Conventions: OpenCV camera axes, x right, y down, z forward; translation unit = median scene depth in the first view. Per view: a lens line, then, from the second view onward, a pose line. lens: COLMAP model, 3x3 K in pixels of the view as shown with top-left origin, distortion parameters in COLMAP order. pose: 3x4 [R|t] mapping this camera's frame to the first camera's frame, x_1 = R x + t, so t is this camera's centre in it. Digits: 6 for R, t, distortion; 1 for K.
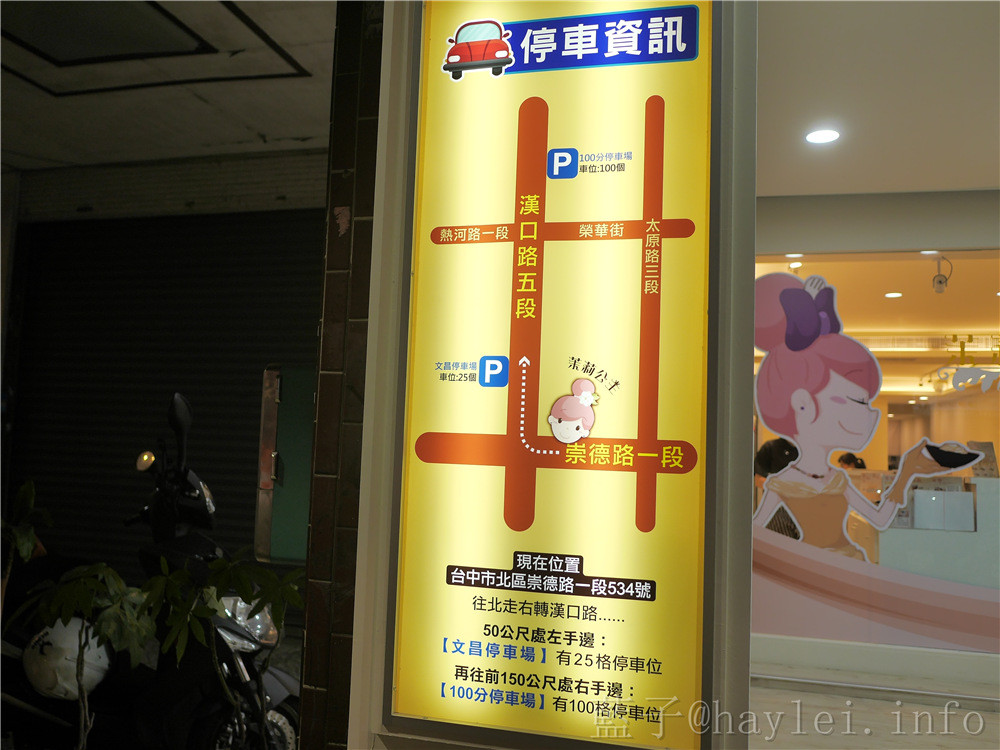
lens RADIAL K [[857.7, 0, 499.4], [0, 857.7, 378.0], [0, 0, 1]] dist [-0.019582, 0.003525]
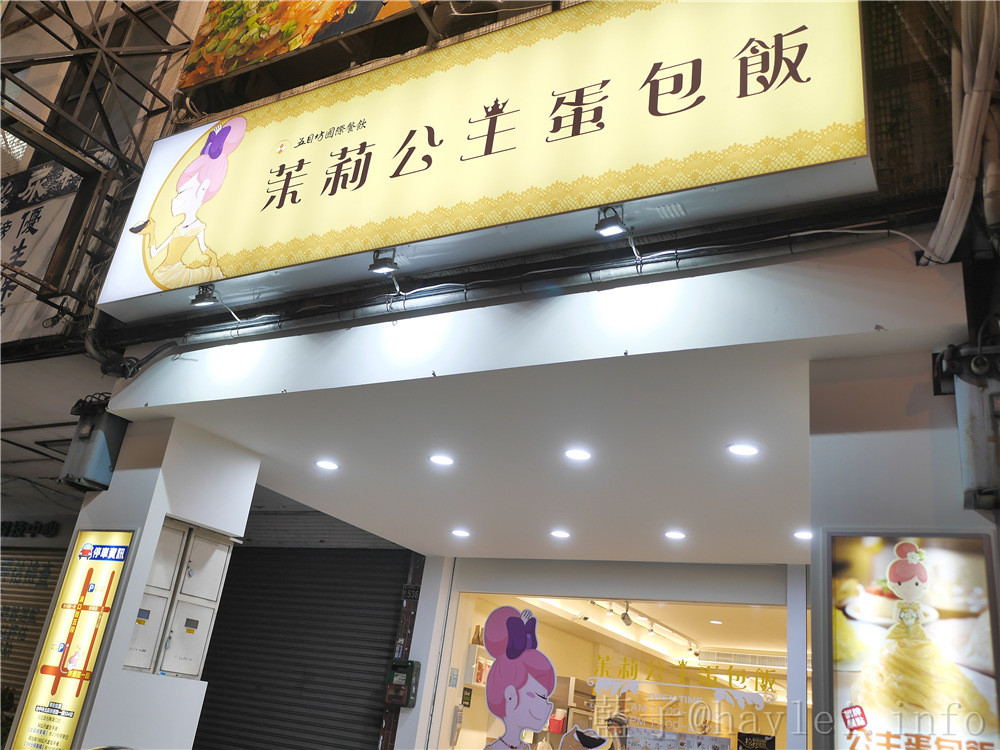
lens RADIAL K [[857.7, 0, 501.5], [0, 857.7, 374.4], [0, 0, 1]] dist [-0.019582, 0.003525]
pose [[0.971888, -0.007141, -0.235335, 2.531247], [-0.070877, 0.944300, -0.321363, -0.070122], [0.224522, 0.329009, 0.917248, -2.122511]]
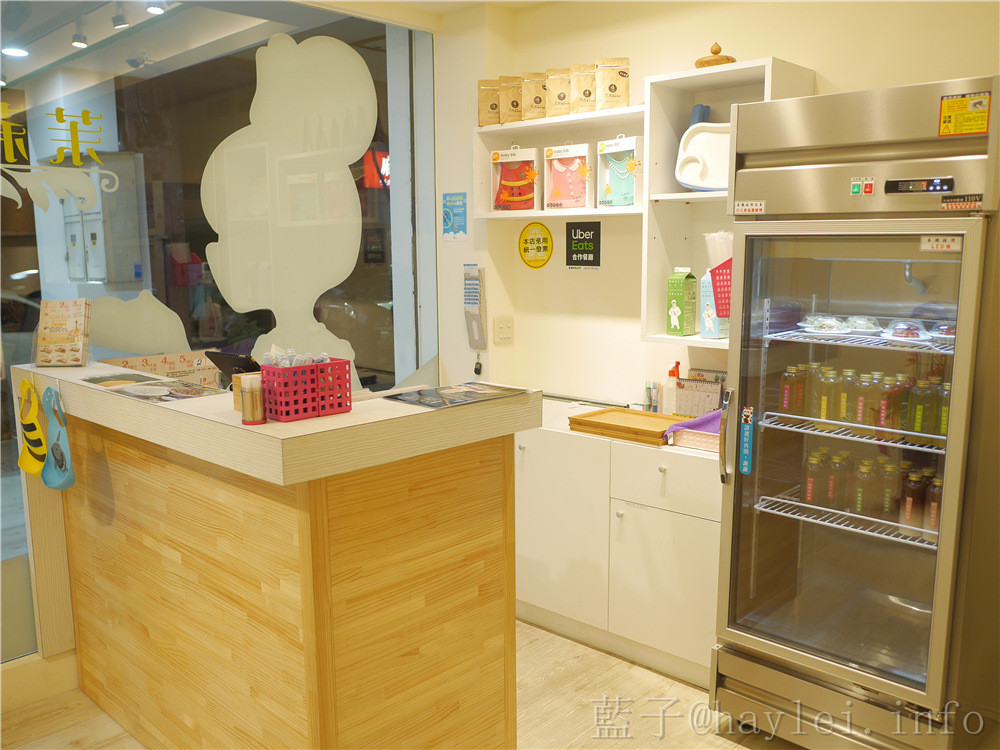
lens RADIAL K [[857.7, 0, 500.0], [0, 857.7, 377.1], [0, 0, 1]] dist [-0.019582, 0.003525]
pose [[-0.473296, 0.091332, -0.876156, 3.187767], [0.055093, 0.995733, 0.074036, 0.344828], [0.879179, -0.013229, -0.476307, 5.010938]]
